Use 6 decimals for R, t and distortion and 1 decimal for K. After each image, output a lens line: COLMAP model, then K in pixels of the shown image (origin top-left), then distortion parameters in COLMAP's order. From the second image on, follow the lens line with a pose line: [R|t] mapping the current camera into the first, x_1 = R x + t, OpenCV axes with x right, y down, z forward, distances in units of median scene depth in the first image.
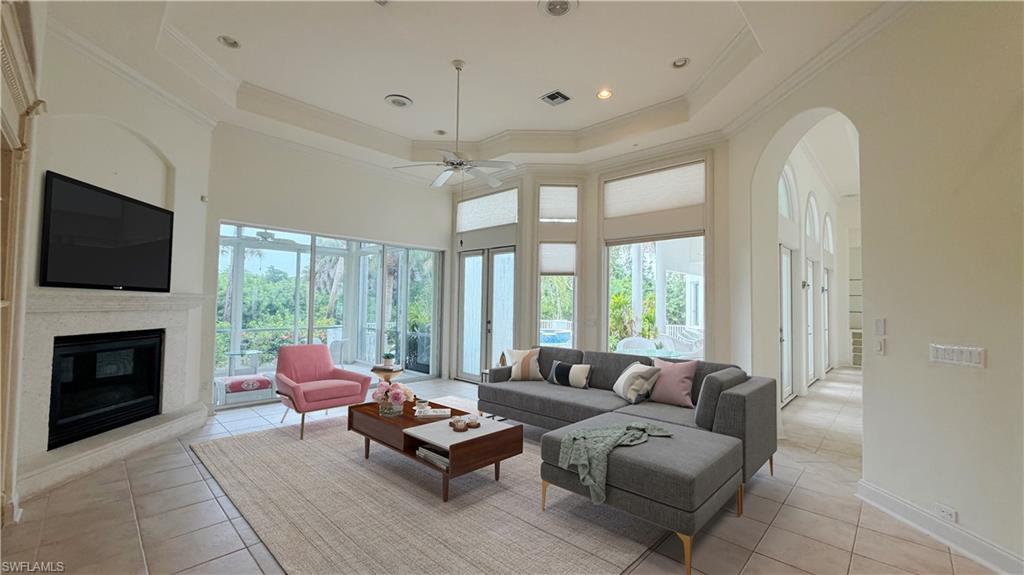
lens RADIAL K [[409.5, 0, 510.7], [0, 409.5, 288.2], [0, 0, 1]] dist [0.002054, -0.000358]
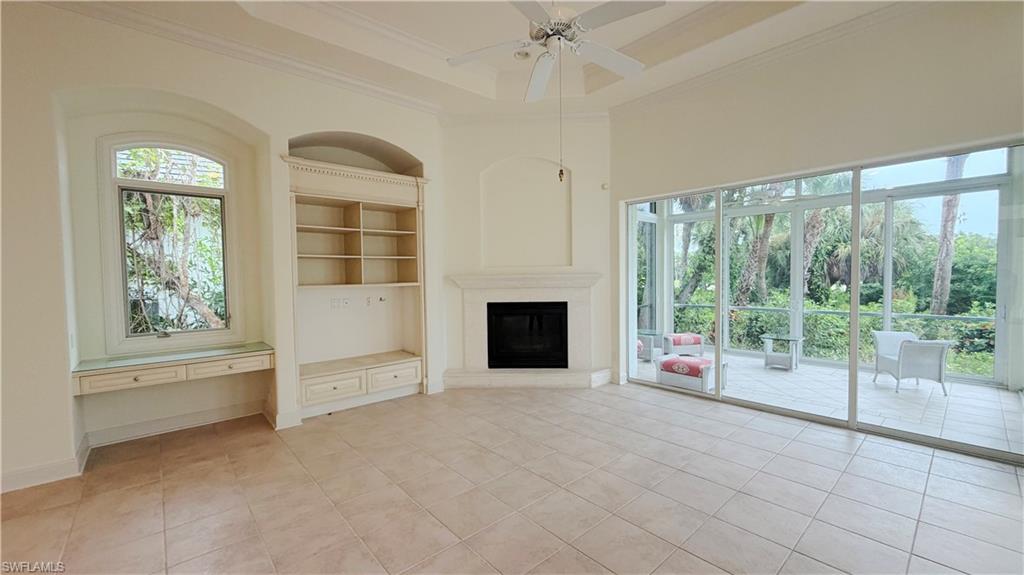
lens RADIAL K [[409.5, 0, 510.3], [0, 409.5, 288.5], [0, 0, 1]] dist [0.002054, -0.000358]
pose [[-0.090078, 0.023389, -0.995660, 0.428209], [0.048495, 0.998641, 0.019072, 0.025138], [0.994753, -0.046566, -0.091090, 0.949805]]
